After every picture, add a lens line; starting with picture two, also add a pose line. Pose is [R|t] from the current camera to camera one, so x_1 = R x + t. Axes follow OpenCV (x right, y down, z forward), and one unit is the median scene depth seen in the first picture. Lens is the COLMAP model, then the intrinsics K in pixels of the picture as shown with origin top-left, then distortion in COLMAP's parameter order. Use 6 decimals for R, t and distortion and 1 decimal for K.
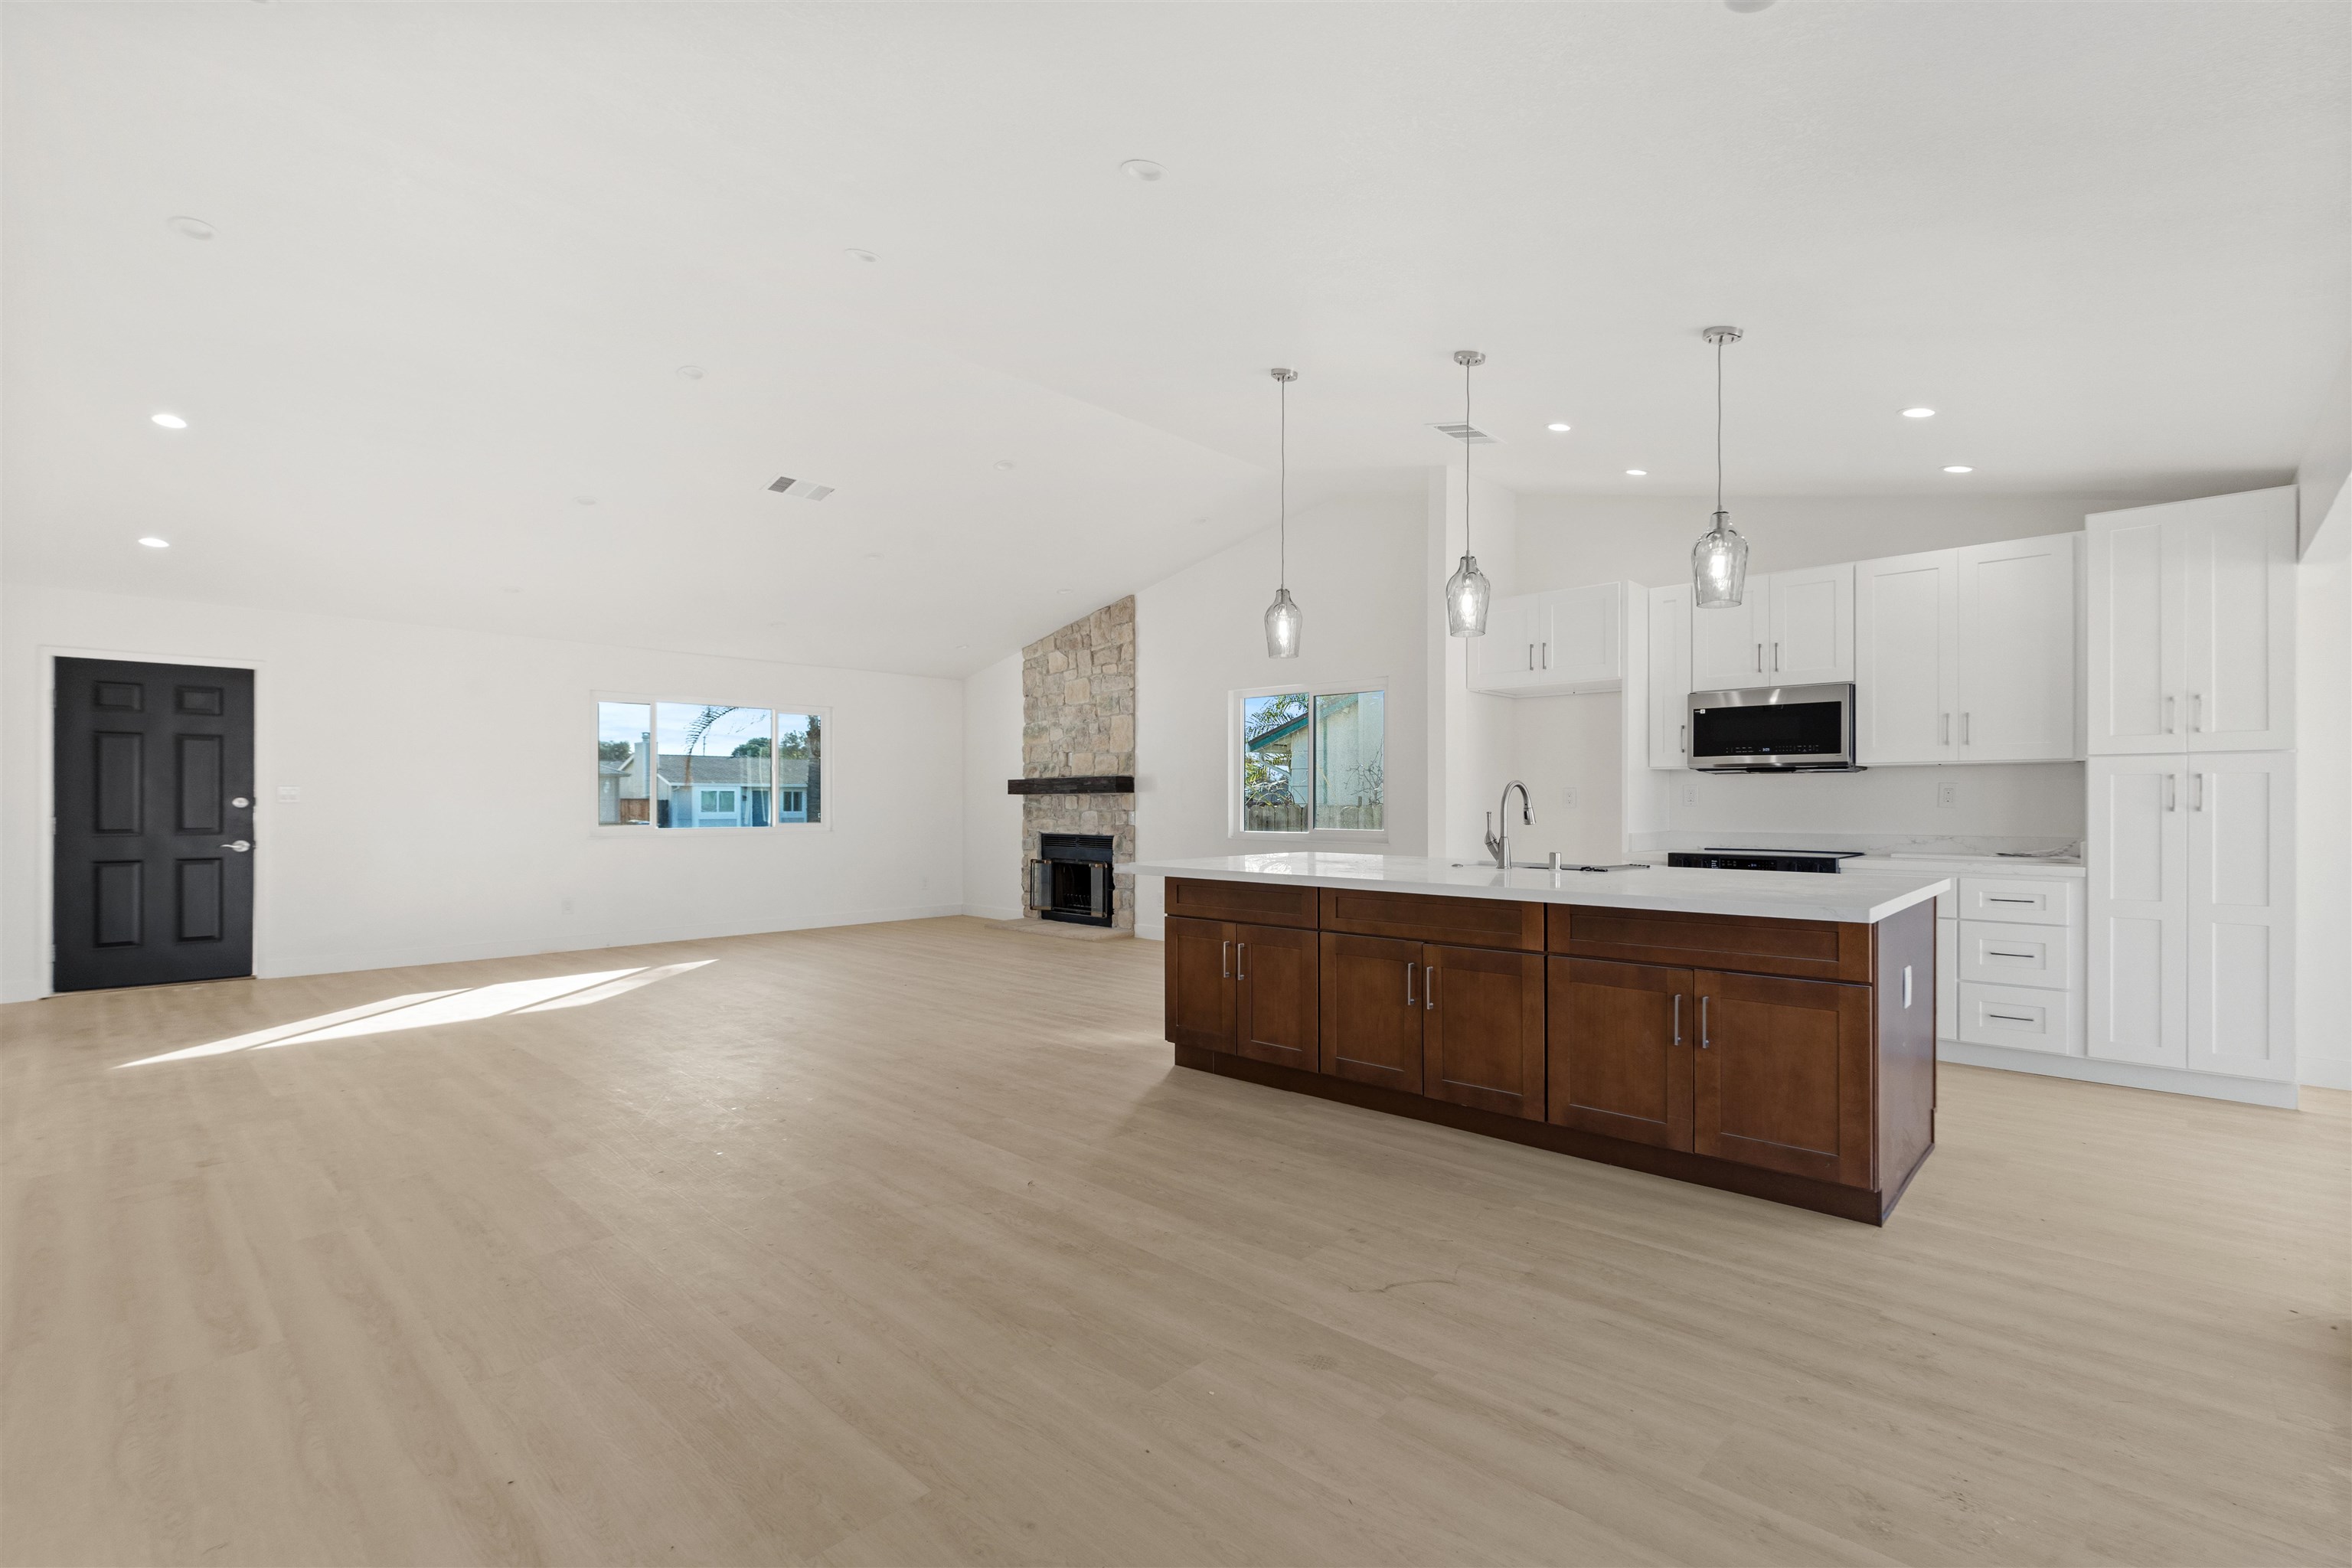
lens RADIAL K [[1063.5, 0, 1182.8], [0, 1063.5, 805.4], [0, 0, 1]] dist [-0.002035, 0.000772]
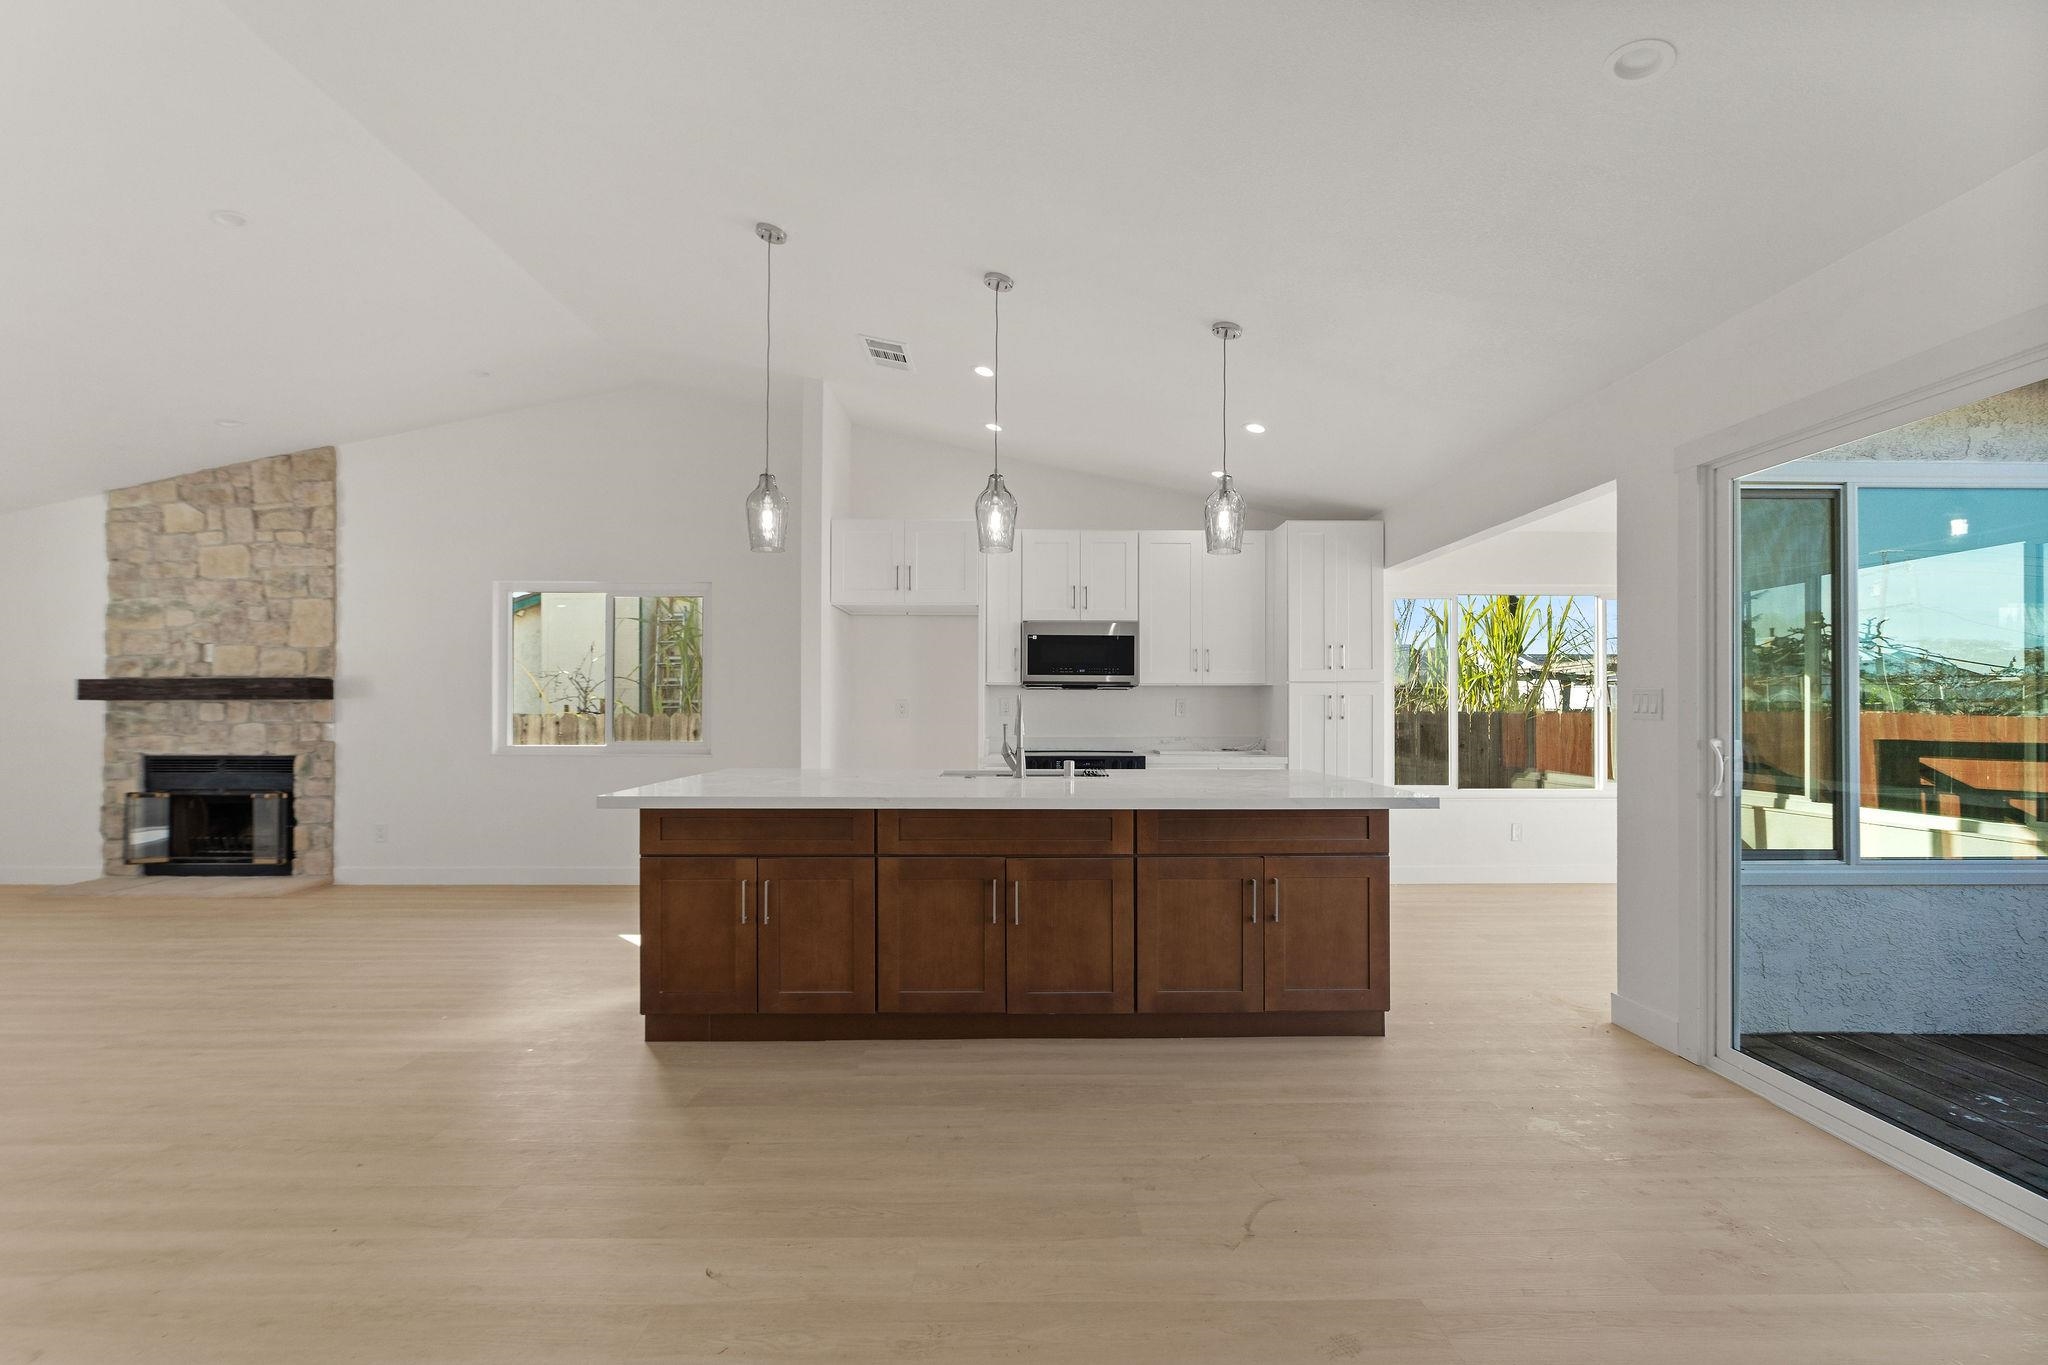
lens RADIAL K [[926.0, 0, 1029.9], [0, 926.0, 701.2], [0, 0, 1]] dist [-0.002035, 0.000772]
pose [[0.715790, 0.006257, 0.698288, -0.154449], [0.001058, 0.999949, -0.010045, -0.003404], [-0.698315, 0.007929, 0.715747, 0.157336]]
